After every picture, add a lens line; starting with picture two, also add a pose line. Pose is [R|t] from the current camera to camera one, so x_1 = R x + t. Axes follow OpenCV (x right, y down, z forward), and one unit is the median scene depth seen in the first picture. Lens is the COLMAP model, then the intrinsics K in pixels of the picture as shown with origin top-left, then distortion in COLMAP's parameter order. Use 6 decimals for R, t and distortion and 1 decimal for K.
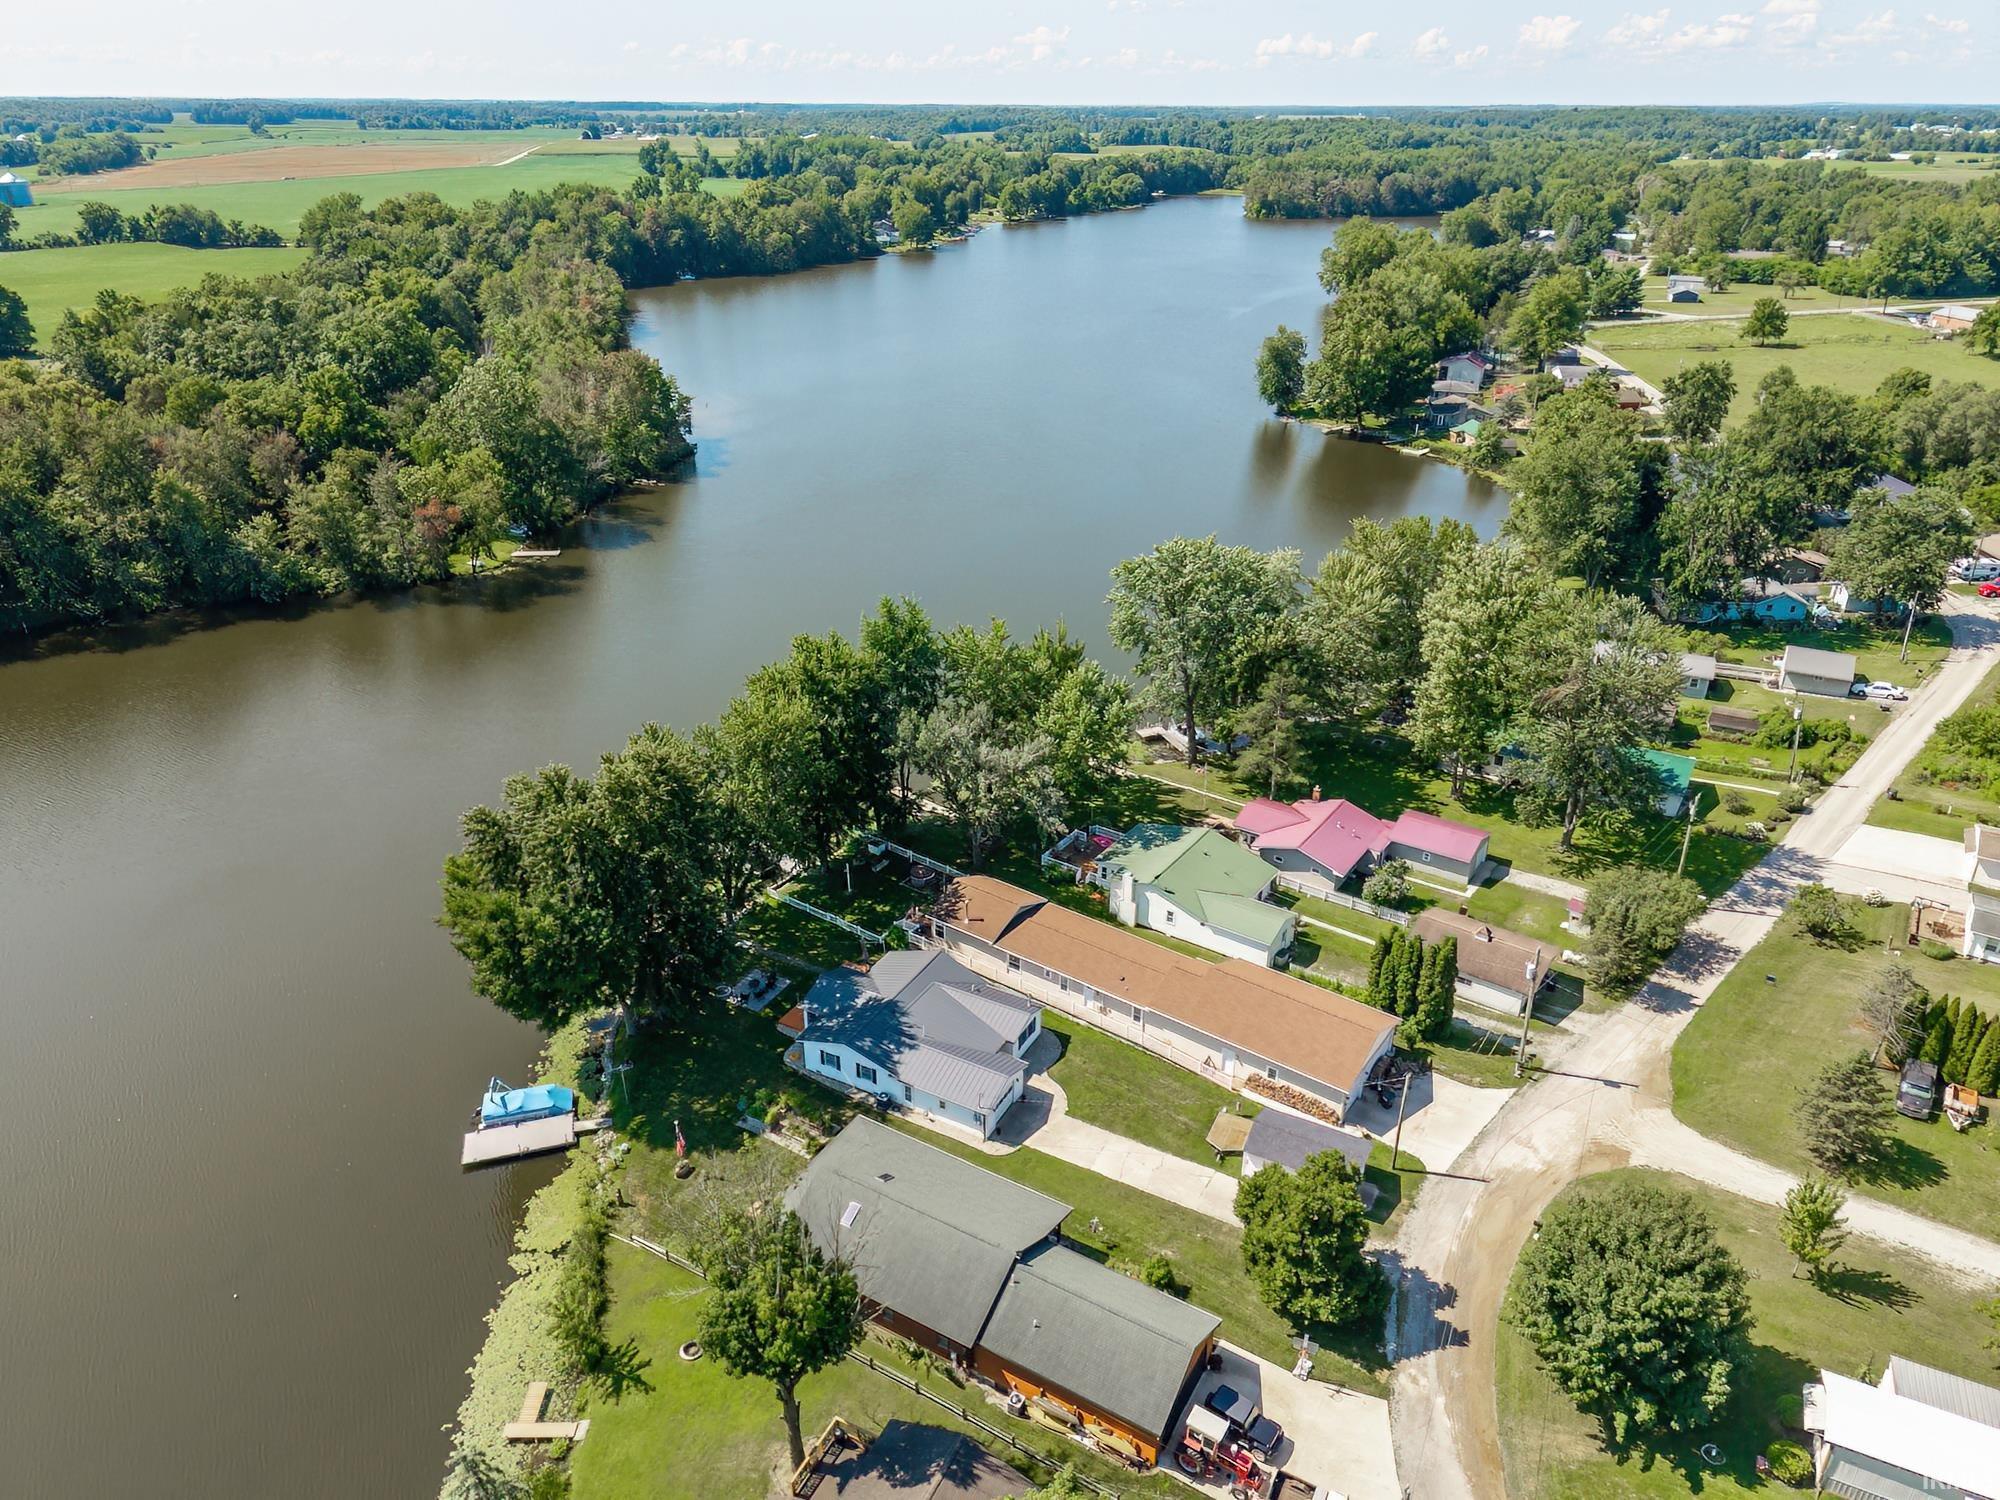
lens RADIAL K [[1348.1, 0, 1003.8], [0, 1348.1, 749.3], [0, 0, 1]] dist [0.036681, -0.012329]
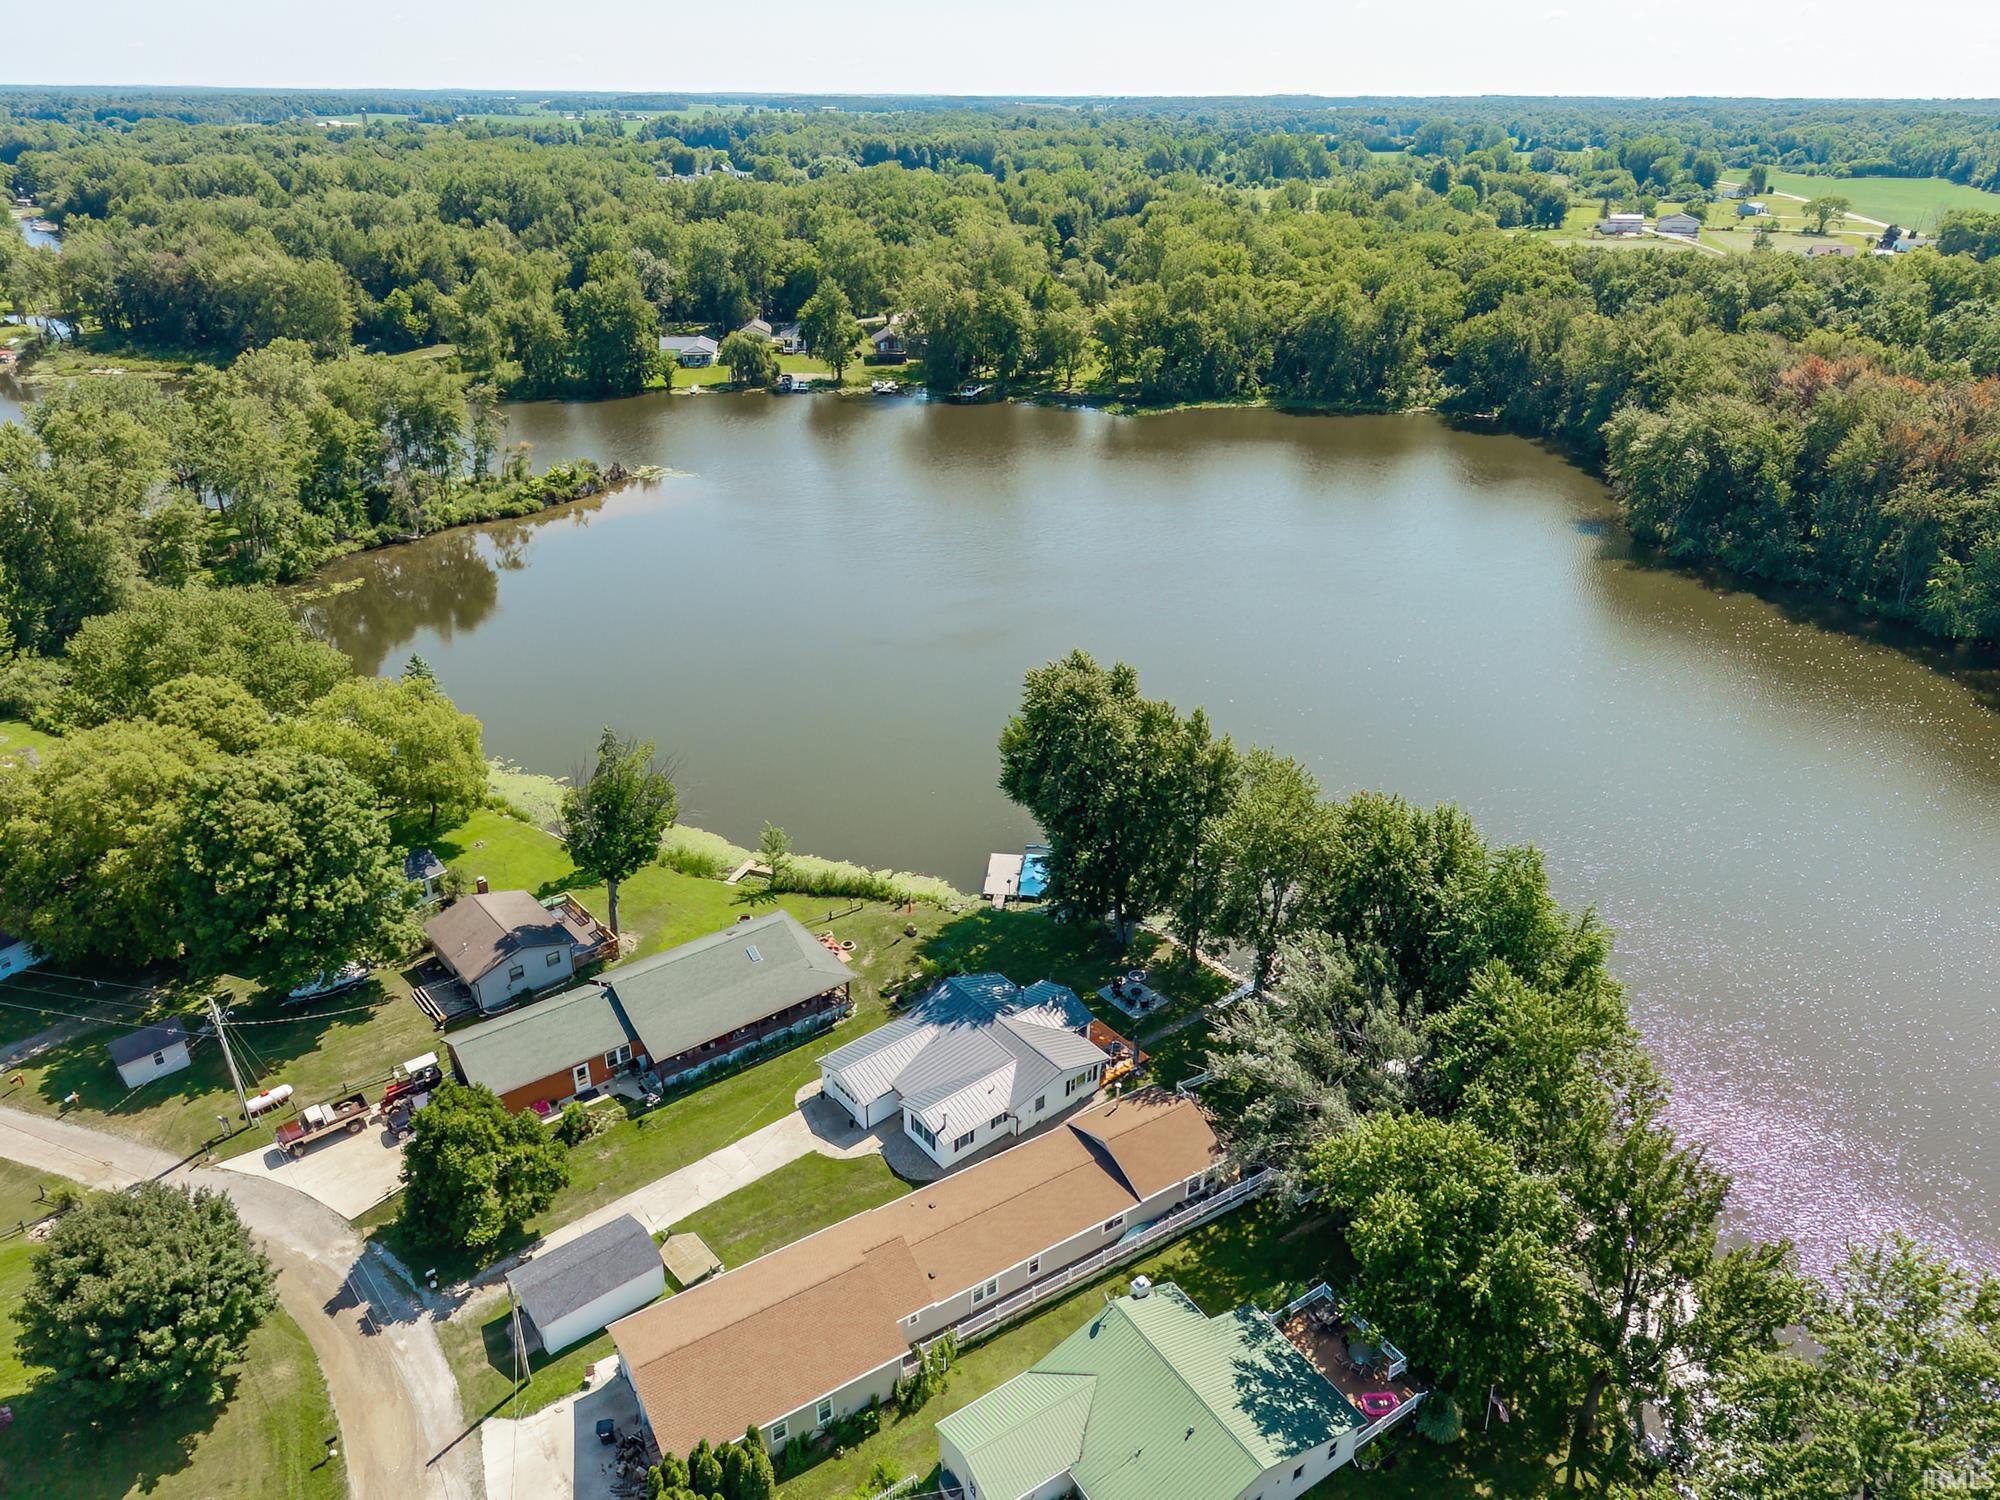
lens RADIAL K [[1348.1, 0, 991.8], [0, 1348.1, 749.6], [0, 0, 1]] dist [0.036681, -0.012329]
pose [[-0.387890, 0.402759, -0.829052, 0.659957], [-0.407254, 0.732018, 0.546162, -0.491212], [0.826853, 0.549486, -0.119917, 1.053712]]
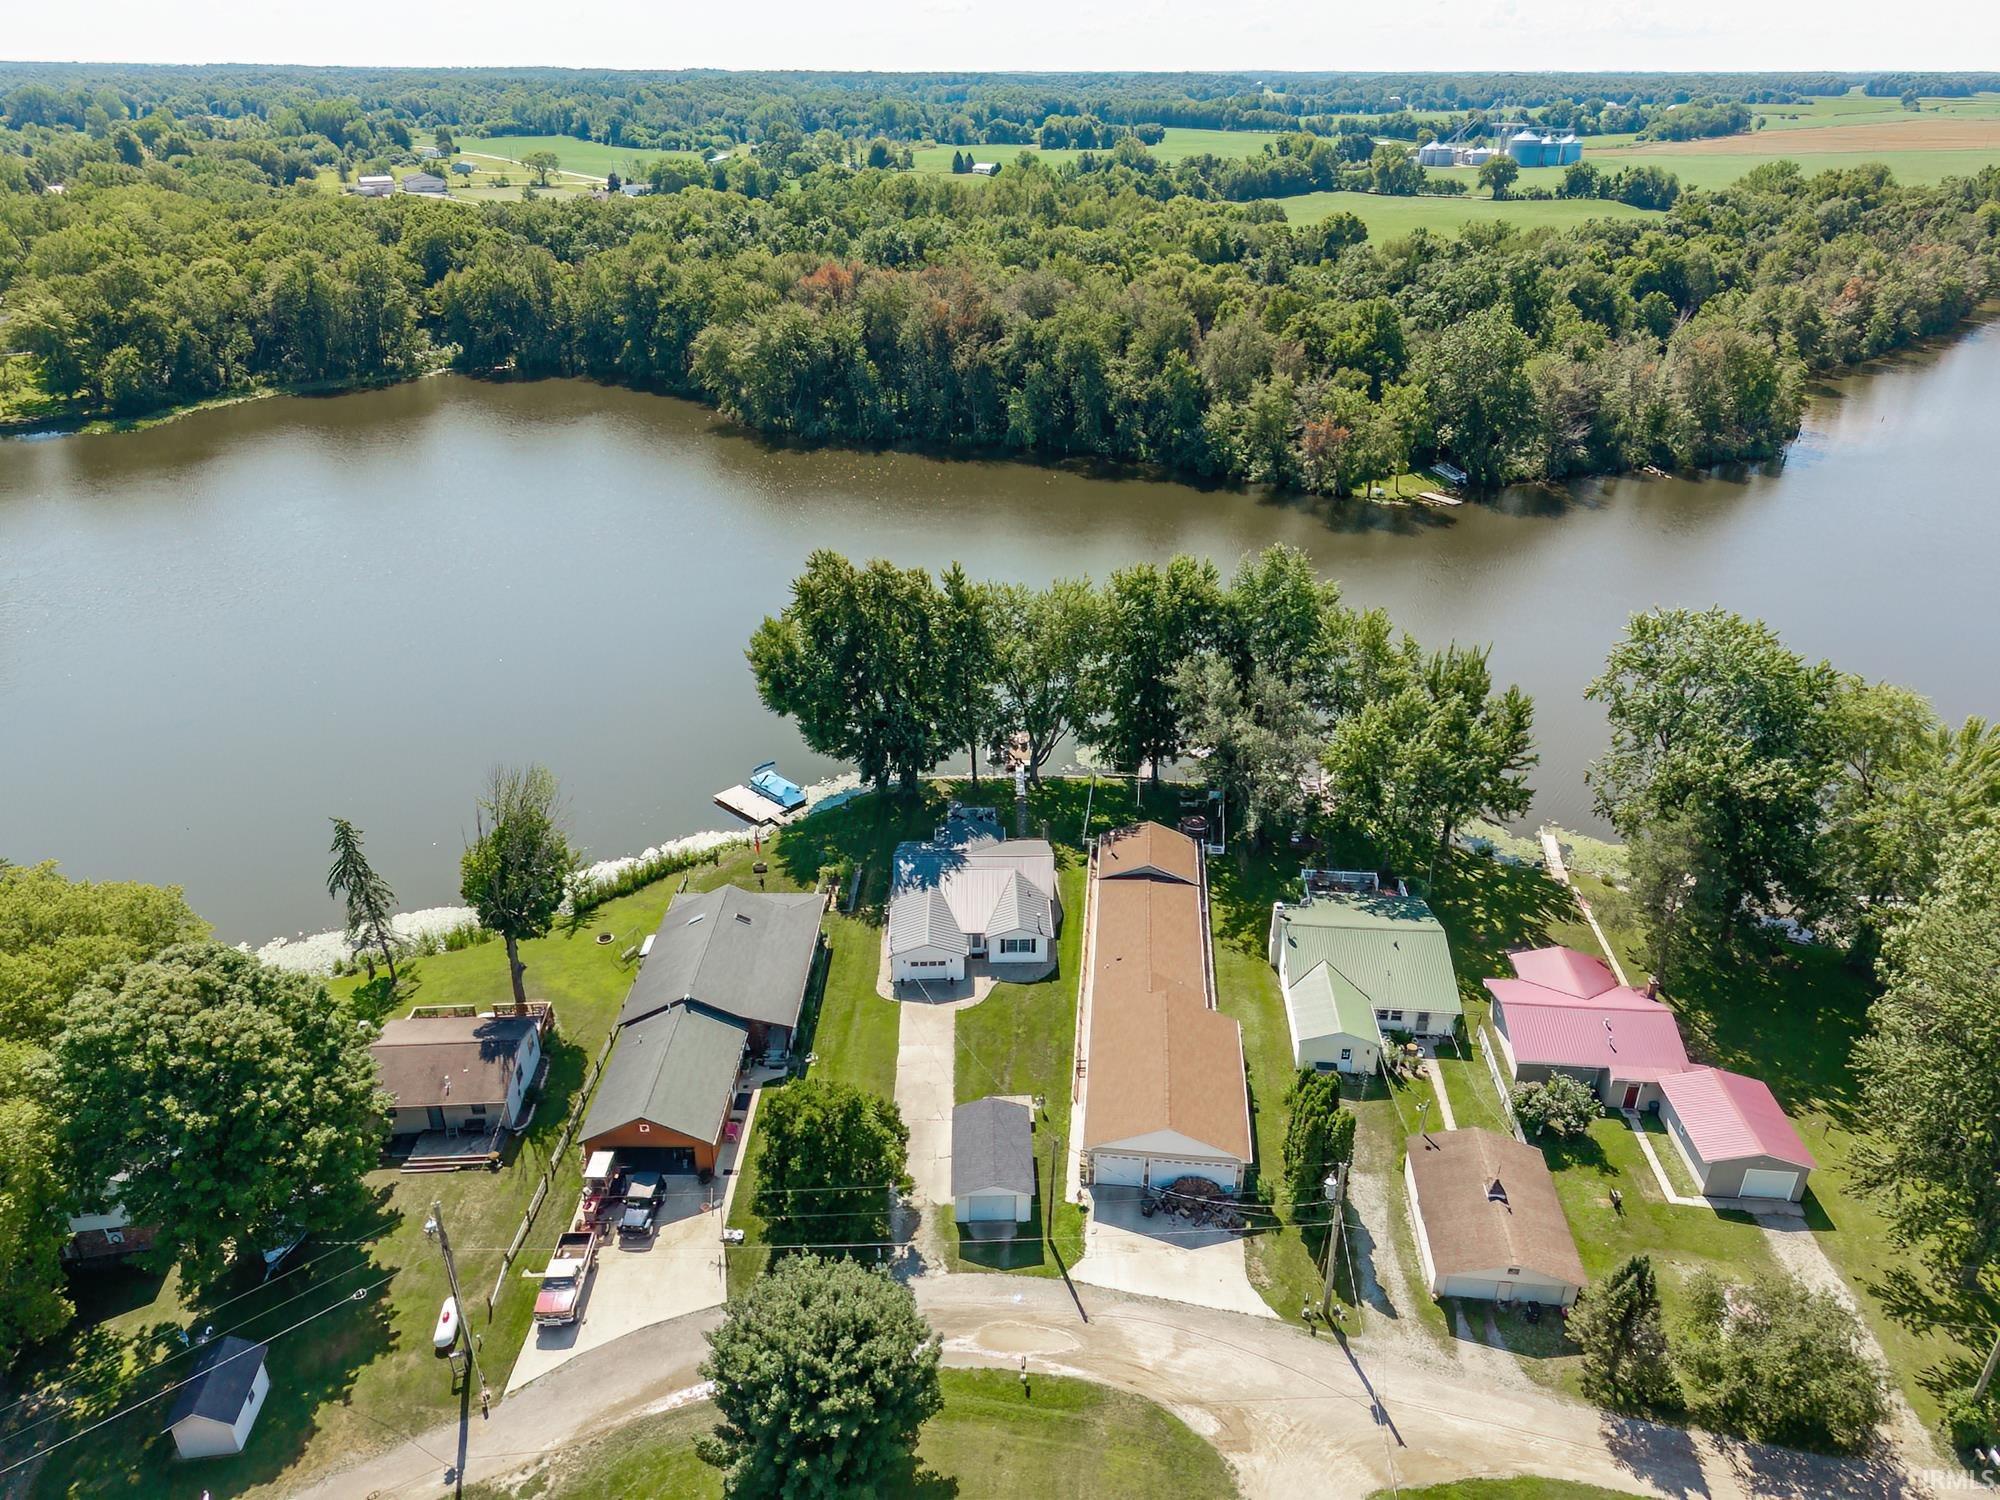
lens RADIAL K [[1348.1, 0, 1007.4], [0, 1348.1, 750.1], [0, 0, 1]] dist [0.036681, -0.012329]
pose [[0.503000, 0.393091, -0.769721, 0.773115], [-0.382156, 0.899952, 0.209866, -0.138917], [0.775208, 0.188591, 0.602898, 0.370676]]
